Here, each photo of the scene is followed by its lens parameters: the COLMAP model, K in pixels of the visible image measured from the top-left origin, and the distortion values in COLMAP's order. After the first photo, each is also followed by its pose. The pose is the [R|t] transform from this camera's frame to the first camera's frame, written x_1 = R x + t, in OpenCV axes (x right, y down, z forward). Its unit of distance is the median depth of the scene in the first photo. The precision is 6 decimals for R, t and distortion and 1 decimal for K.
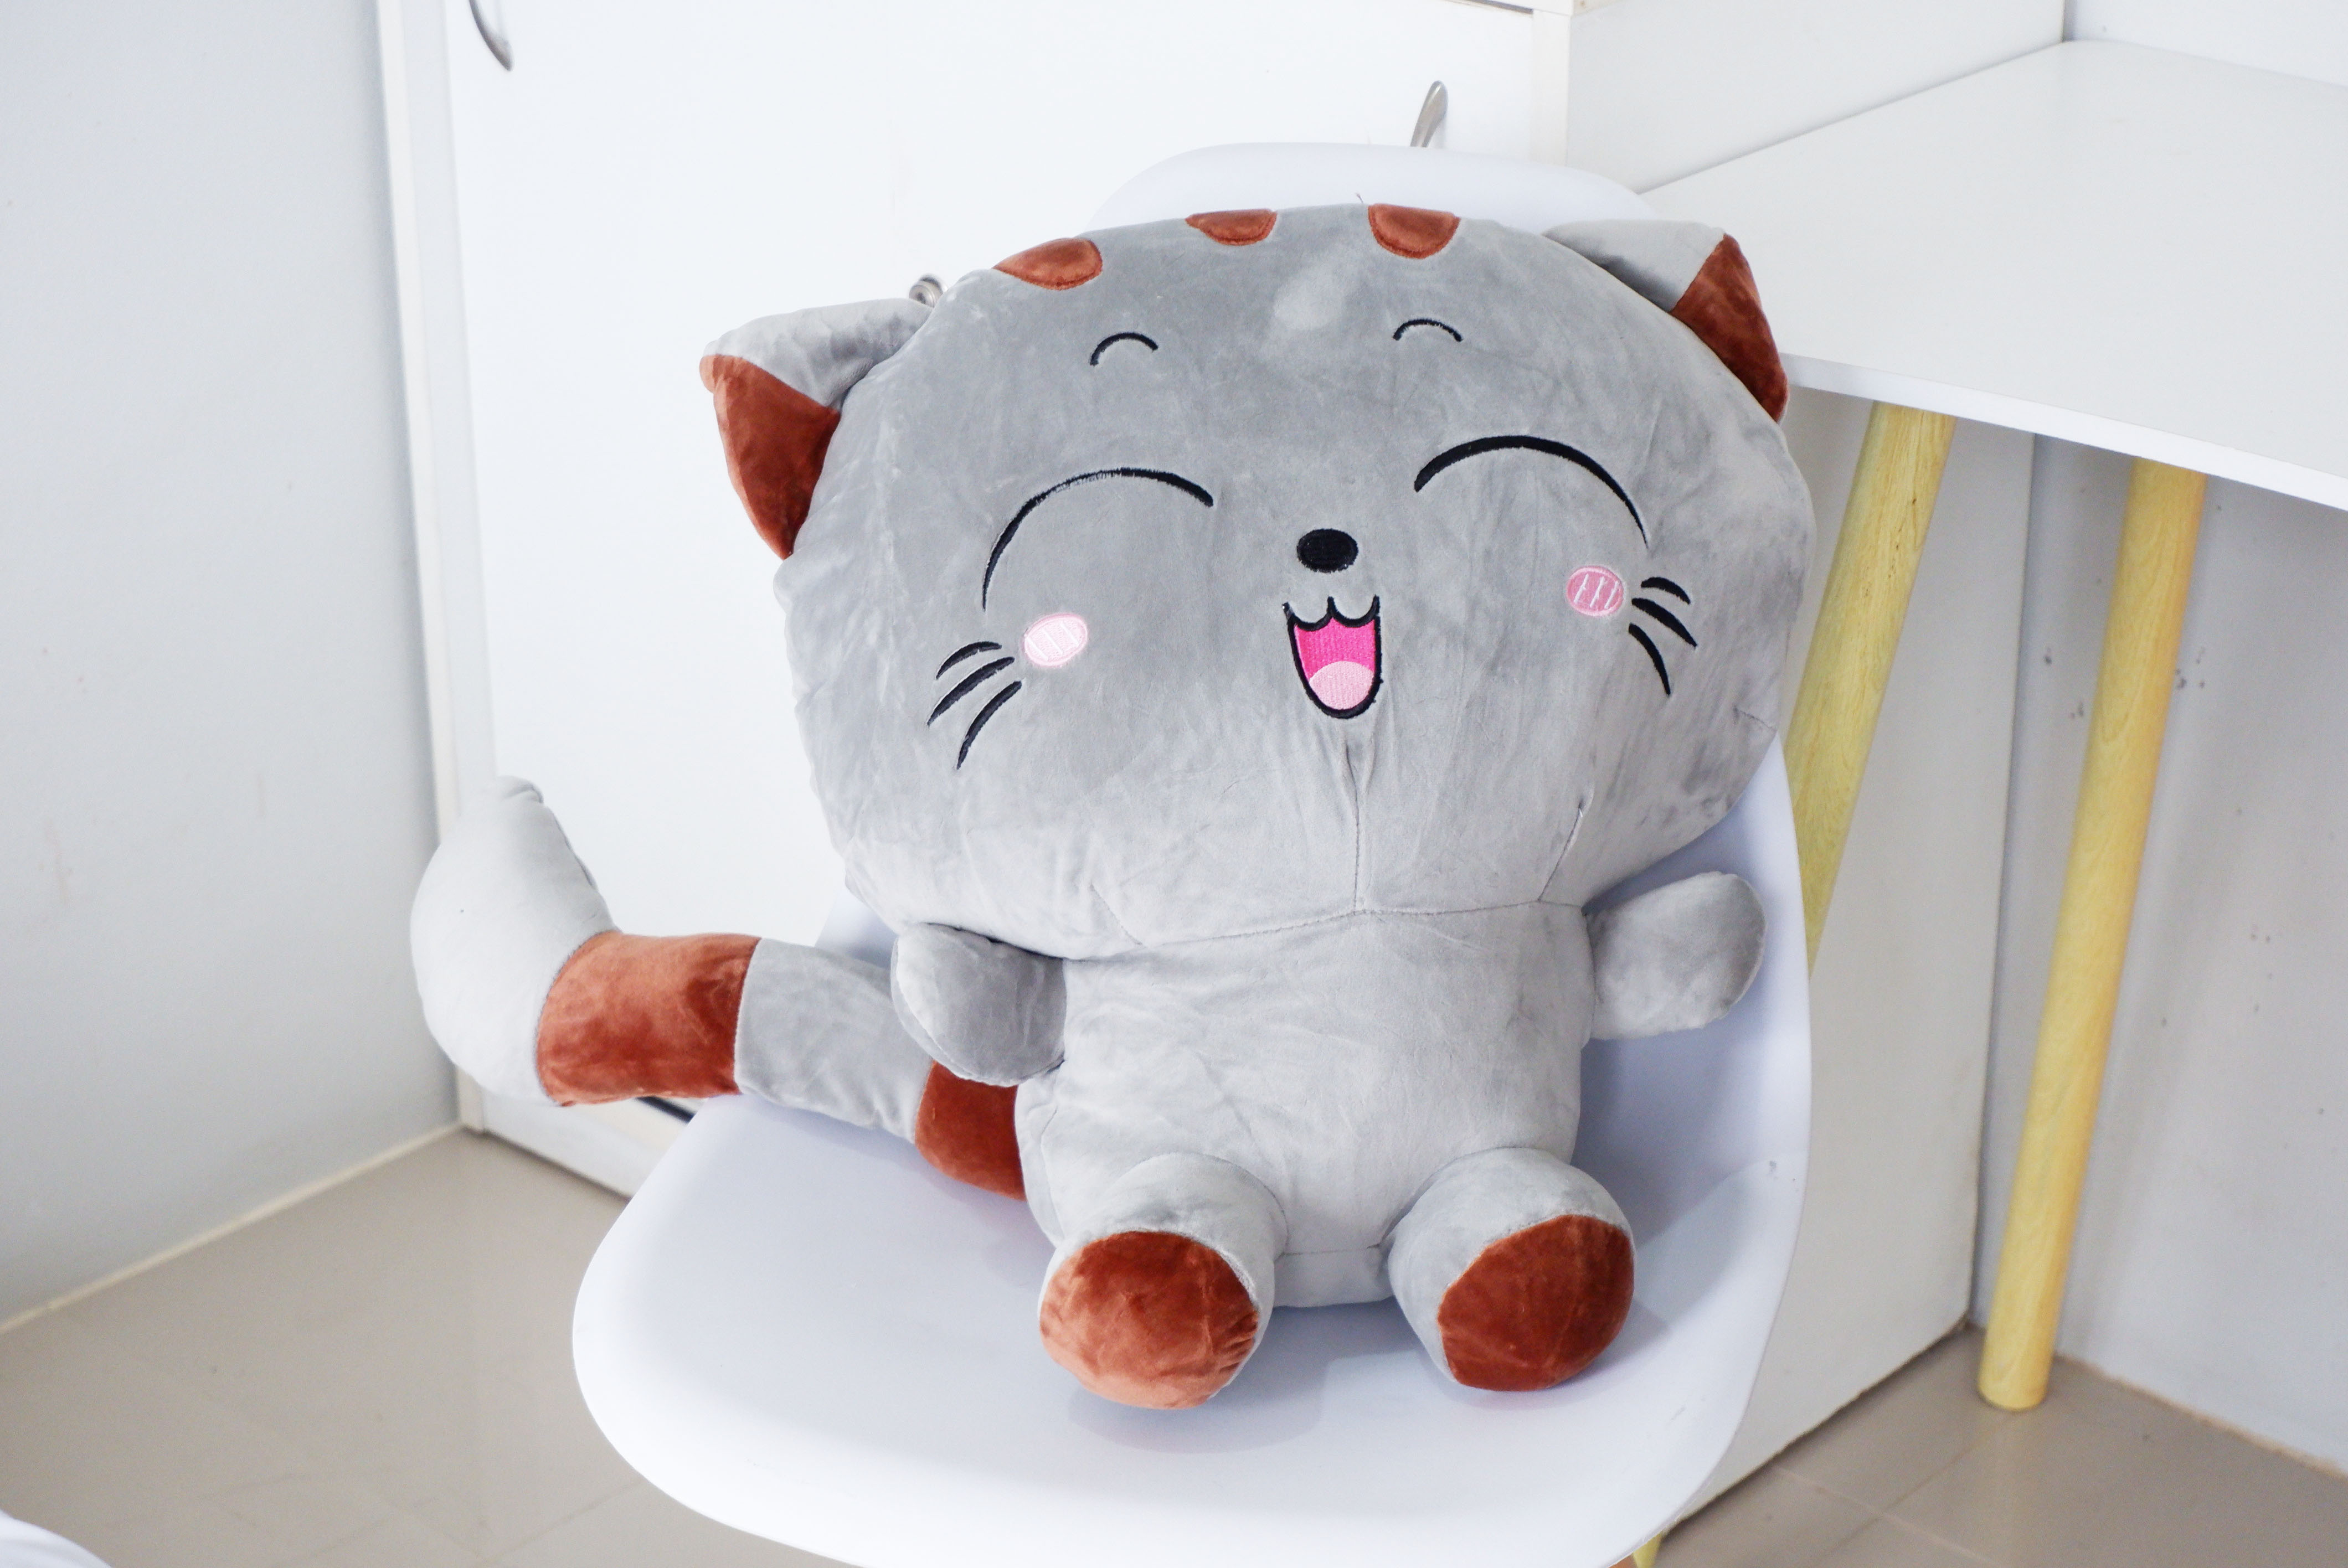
lens RADIAL K [[4589.5, 0, 1174.0], [0, 4589.5, 784.0], [0, 0, 1]] dist [0.002948, -4.233128]
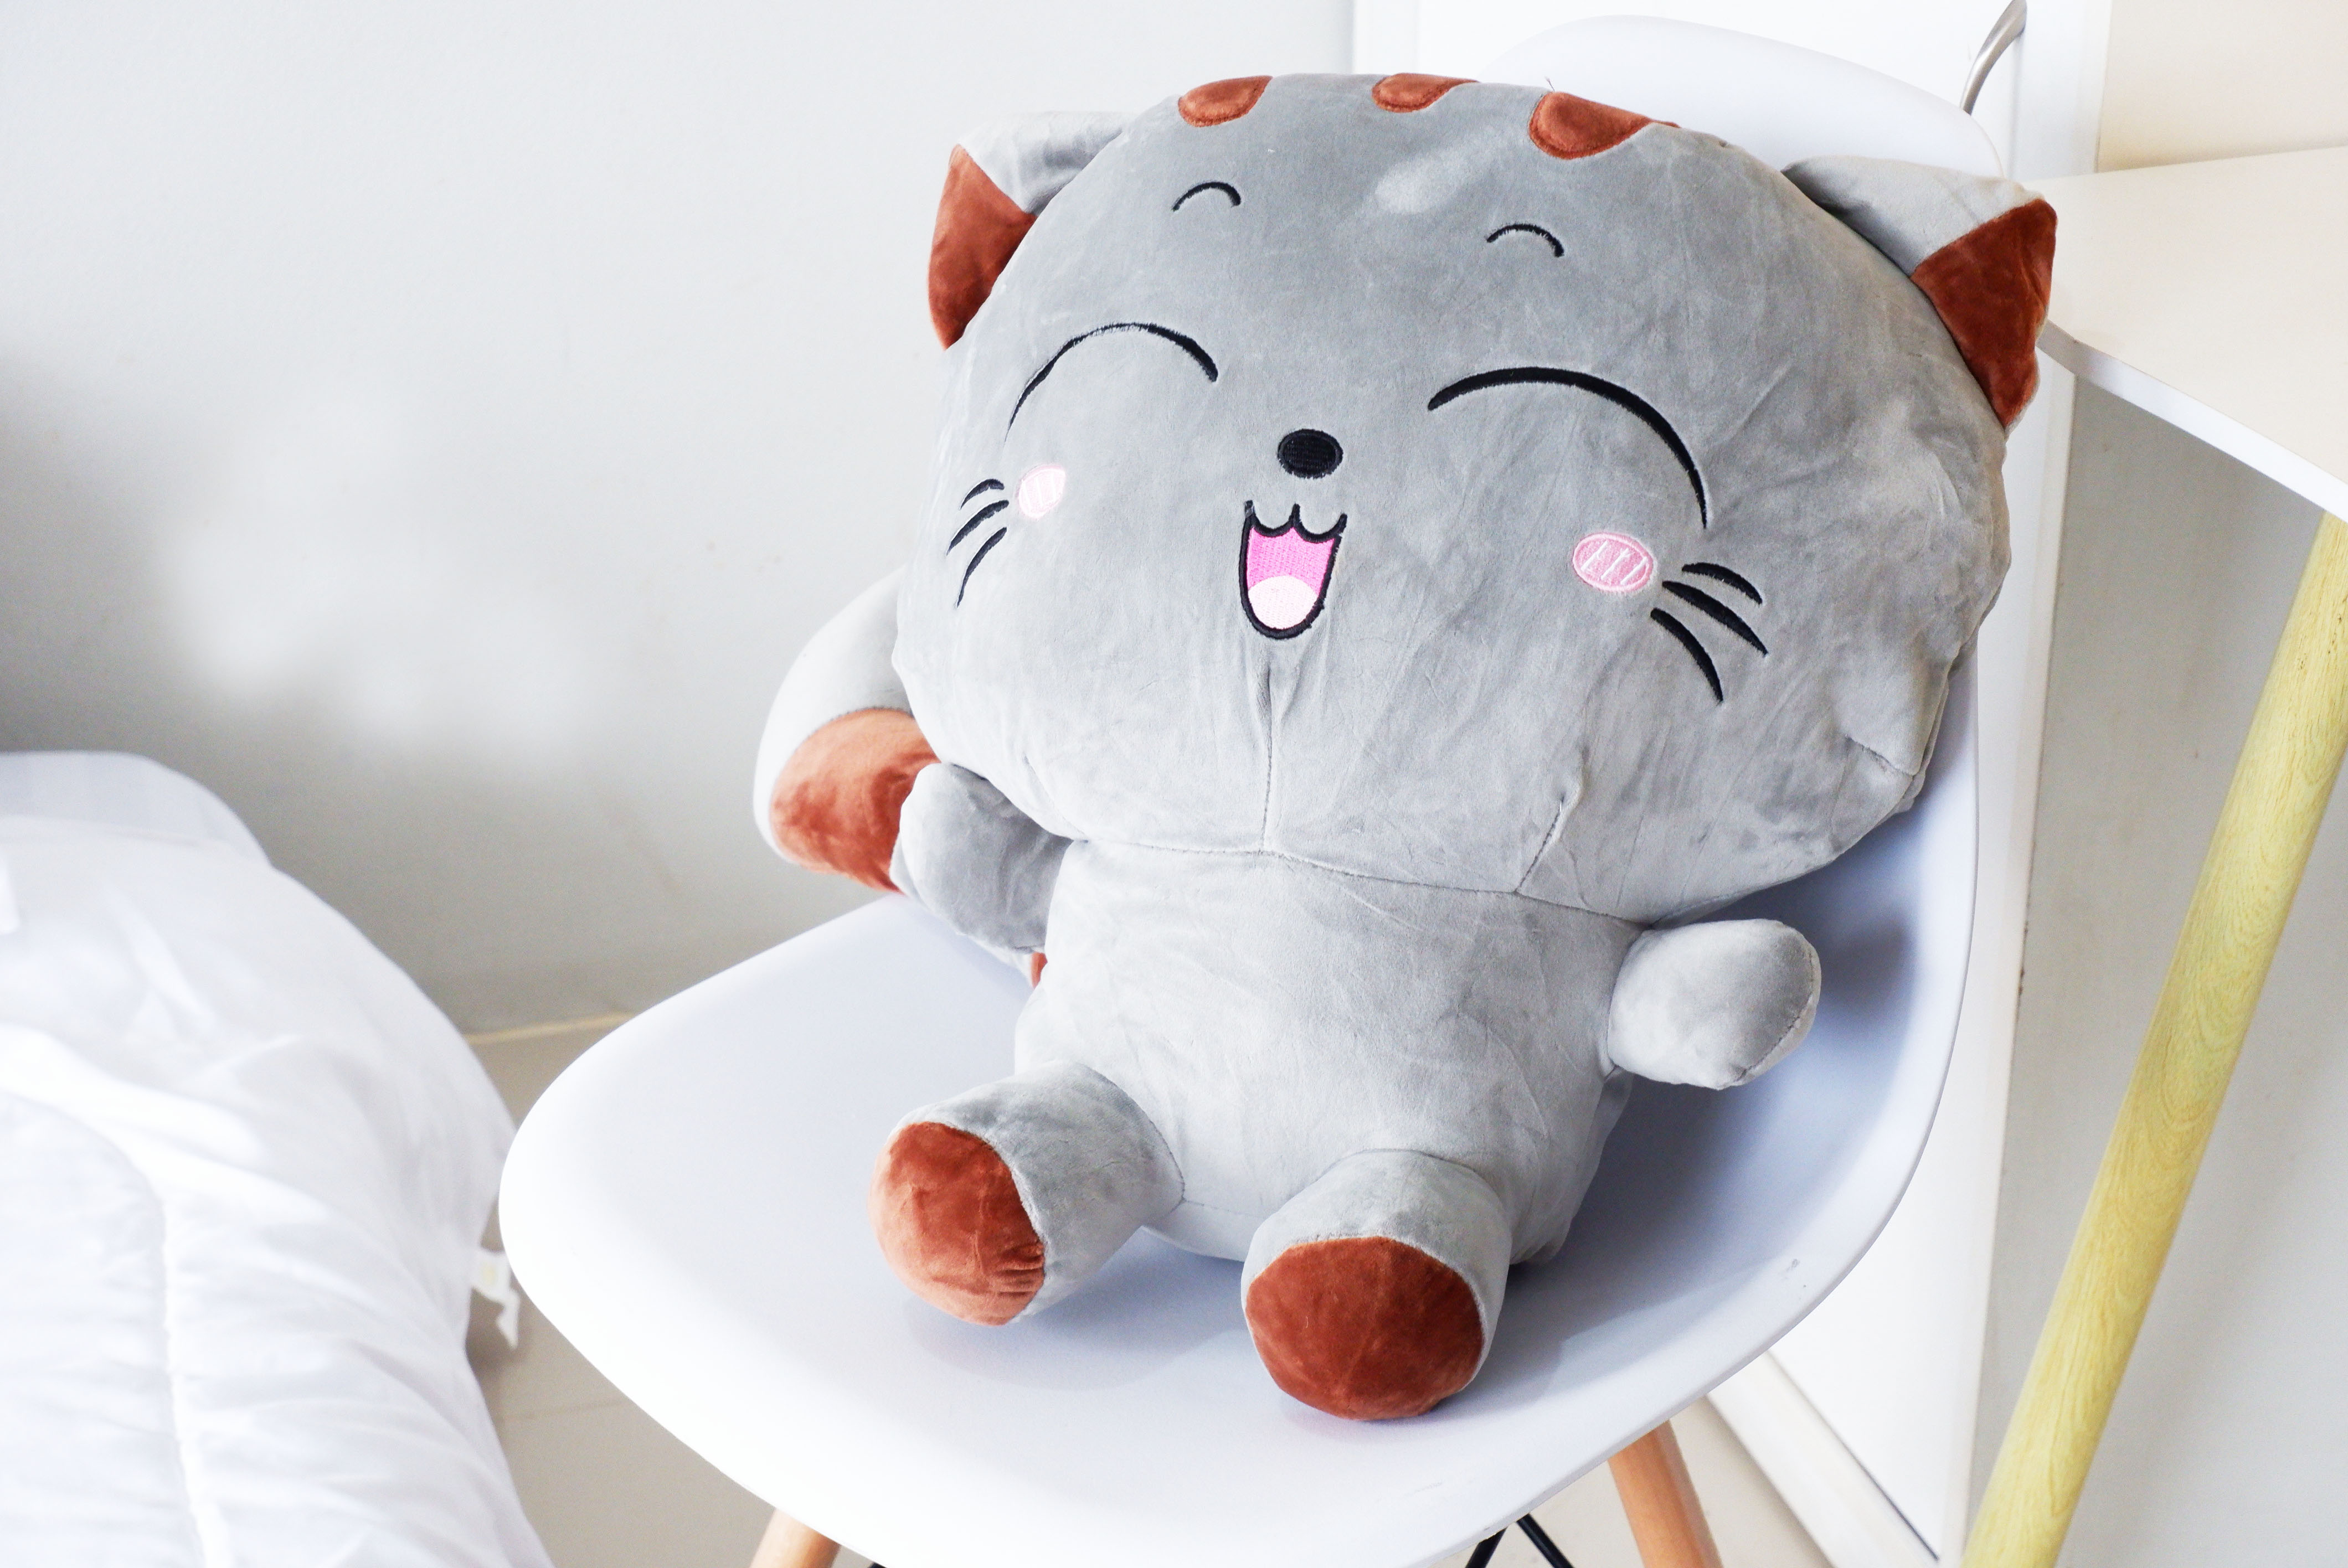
lens RADIAL K [[4589.5, 0, 1174.0], [0, 4589.5, 784.0], [0, 0, 1]] dist [0.002948, -4.233128]
pose [[0.854916, 0.228398, -0.465782, 0.432954], [-0.209164, 0.973409, 0.093406, -0.064439], [0.474730, 0.017571, 0.879956, 0.189497]]
